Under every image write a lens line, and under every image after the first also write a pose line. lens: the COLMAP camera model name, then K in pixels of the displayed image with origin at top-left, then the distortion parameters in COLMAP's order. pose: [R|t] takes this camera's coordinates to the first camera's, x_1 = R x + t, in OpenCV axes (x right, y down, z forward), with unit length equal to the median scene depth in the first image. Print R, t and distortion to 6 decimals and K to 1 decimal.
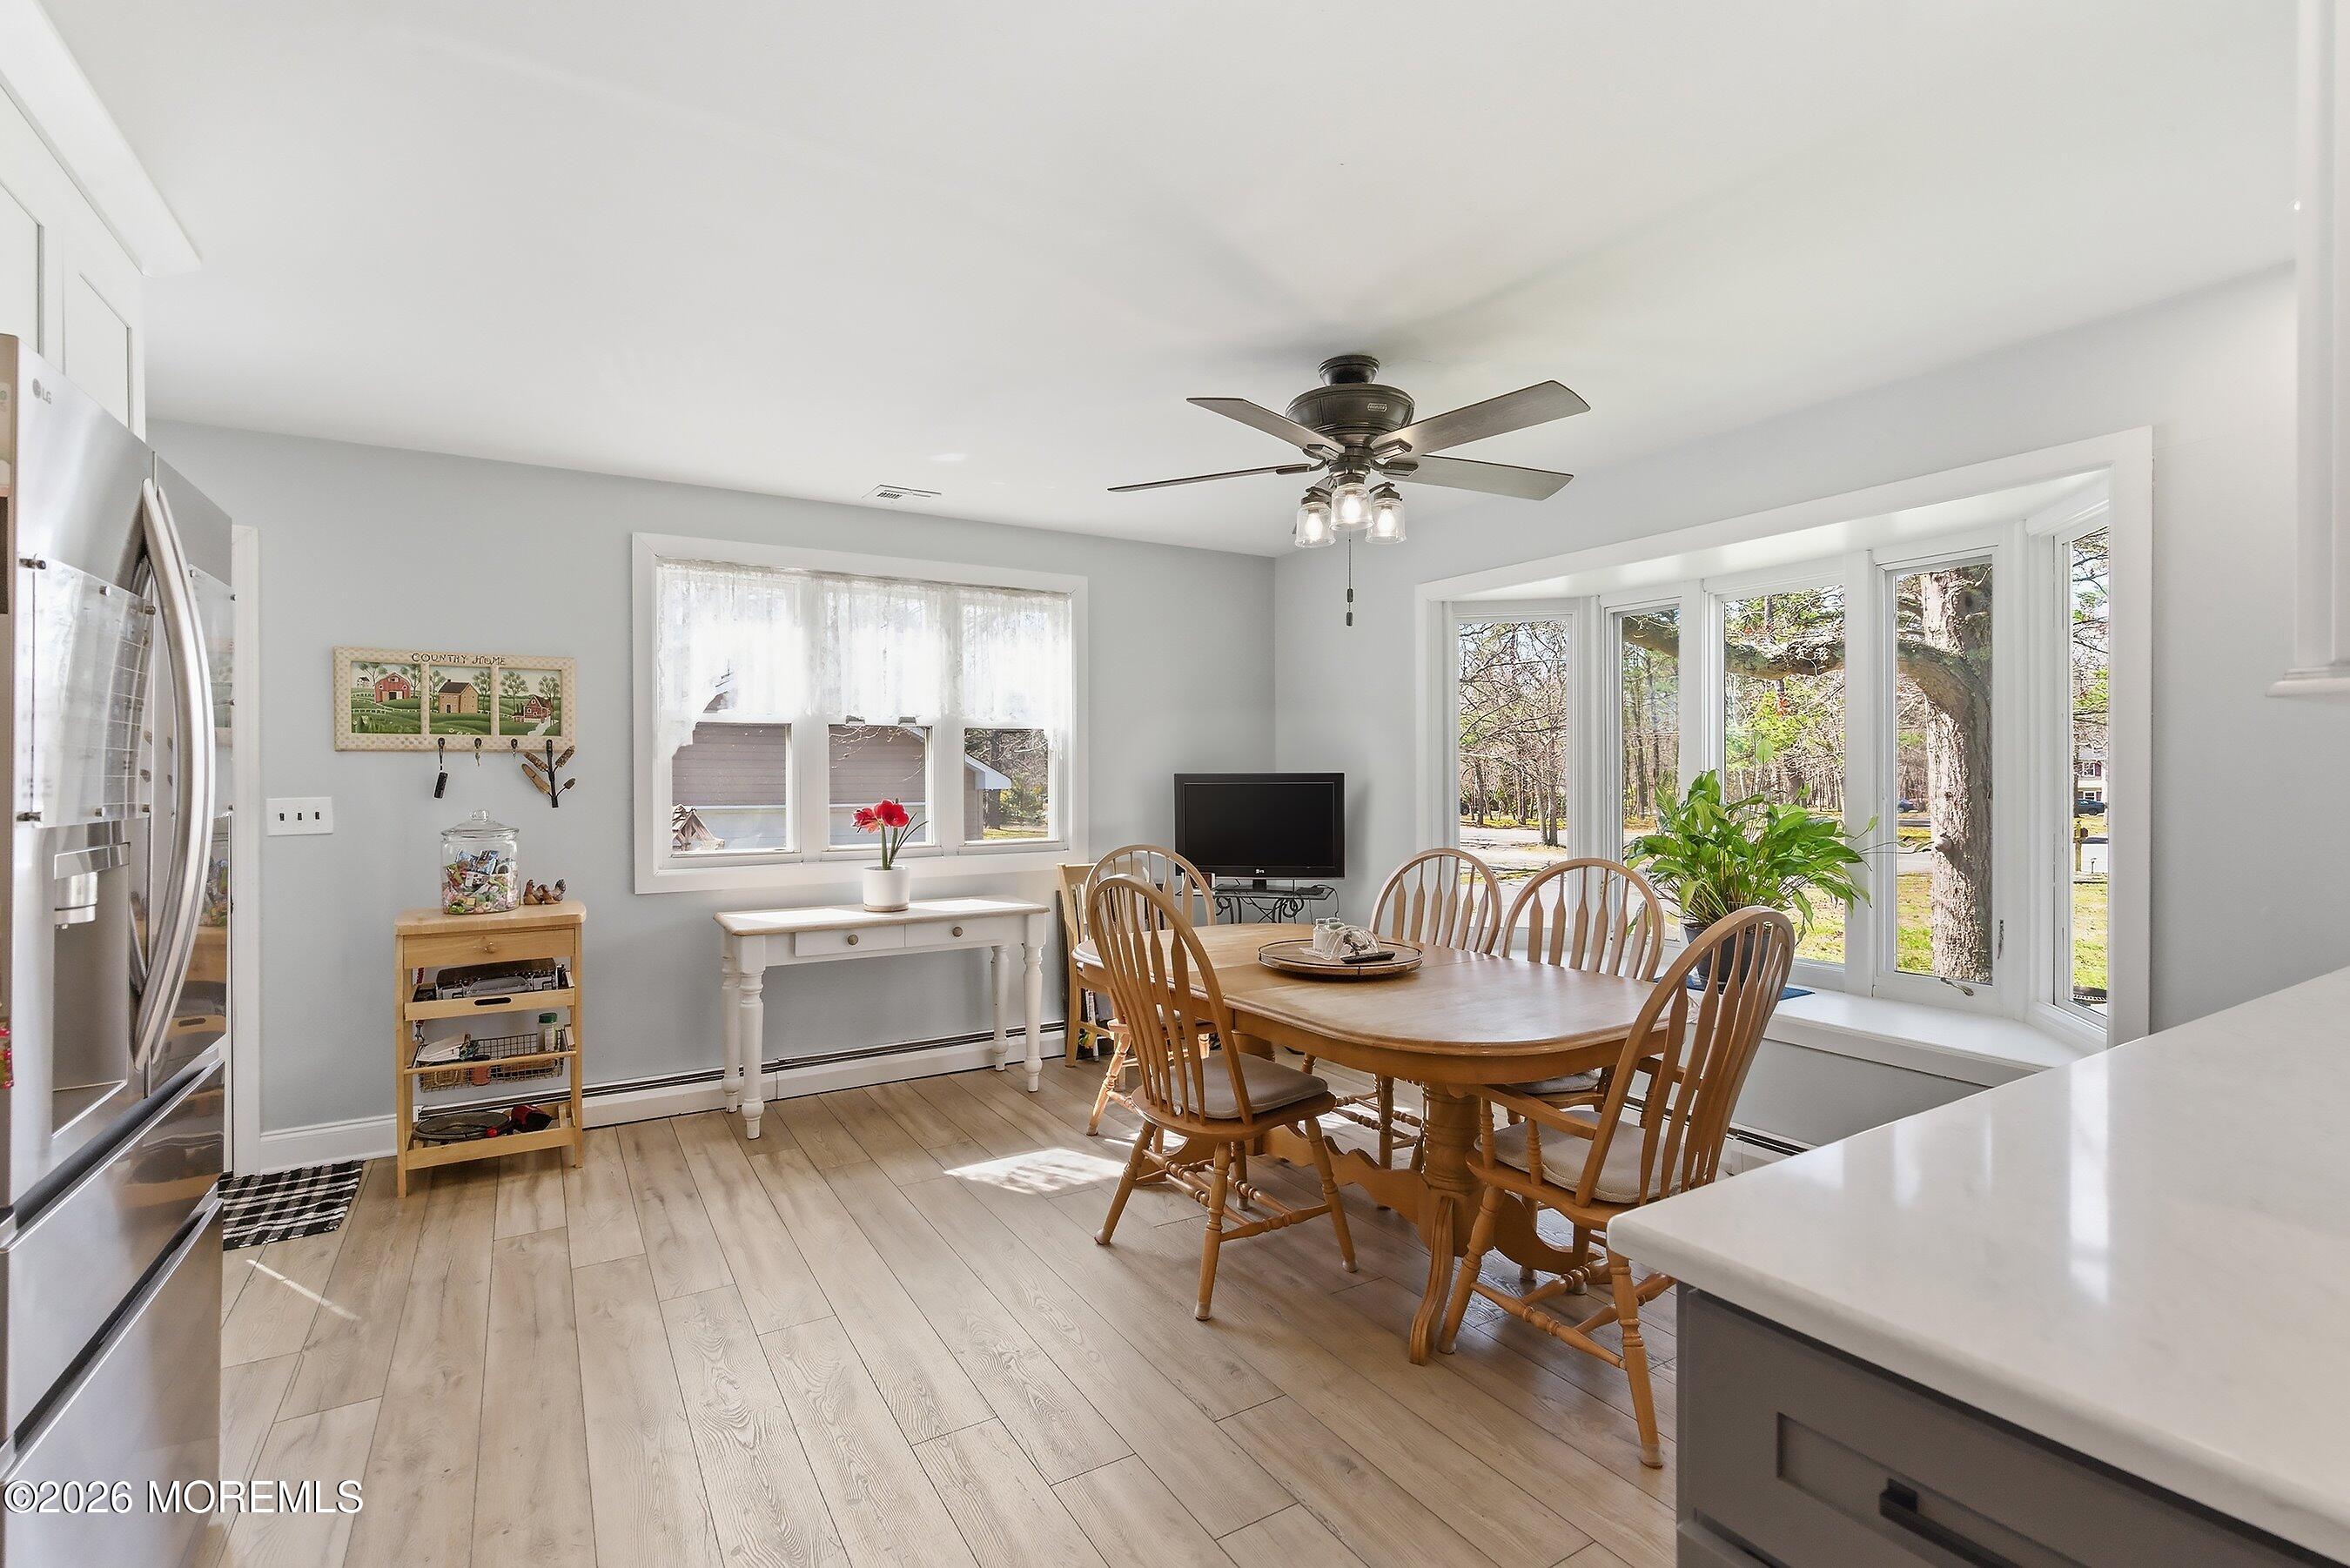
lens RADIAL K [[1049.3, 0, 1175.0], [0, 1049.3, 784.0], [0, 0, 1]] dist [-0.021006, -0.000379]
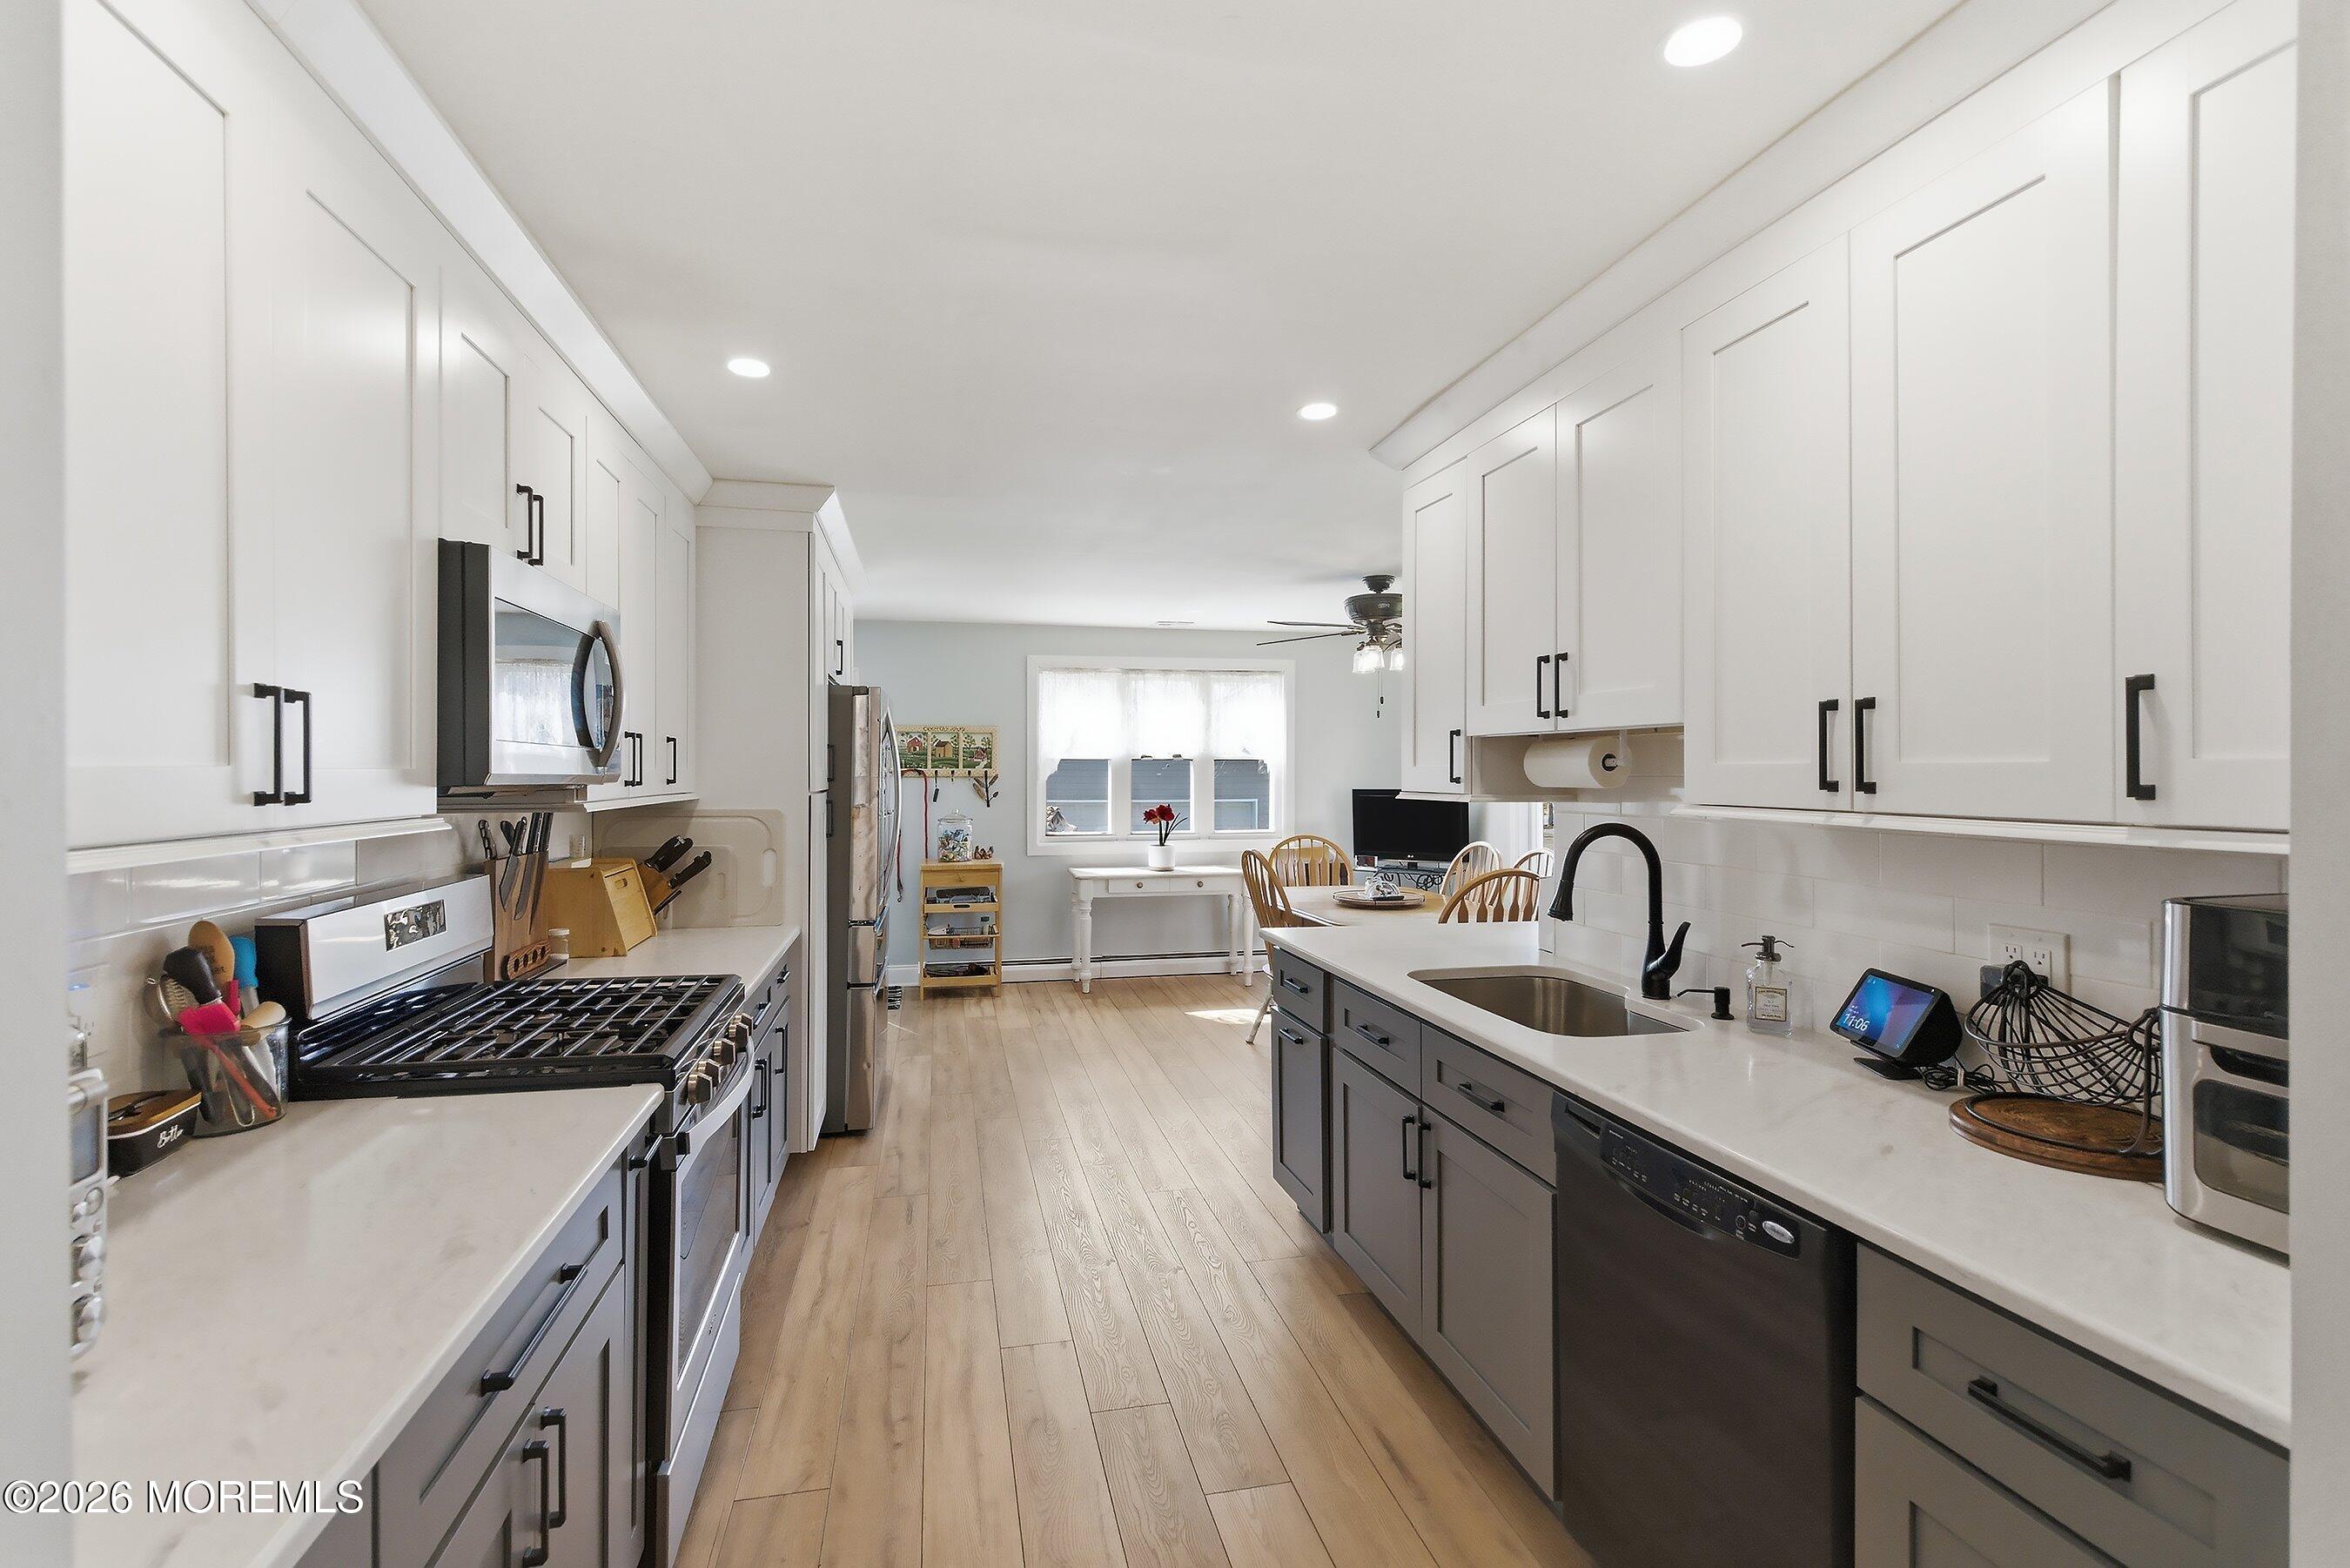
lens RADIAL K [[1079.7, 0, 1166.2], [0, 1079.7, 786.0], [0, 0, 1]] dist [0.001162, -0.000240]
pose [[0.942109, 0.011996, -0.335093, 0.350587], [-0.007319, 0.999857, 0.015218, -0.047083], [0.335227, -0.011884, 0.942062, -0.712907]]
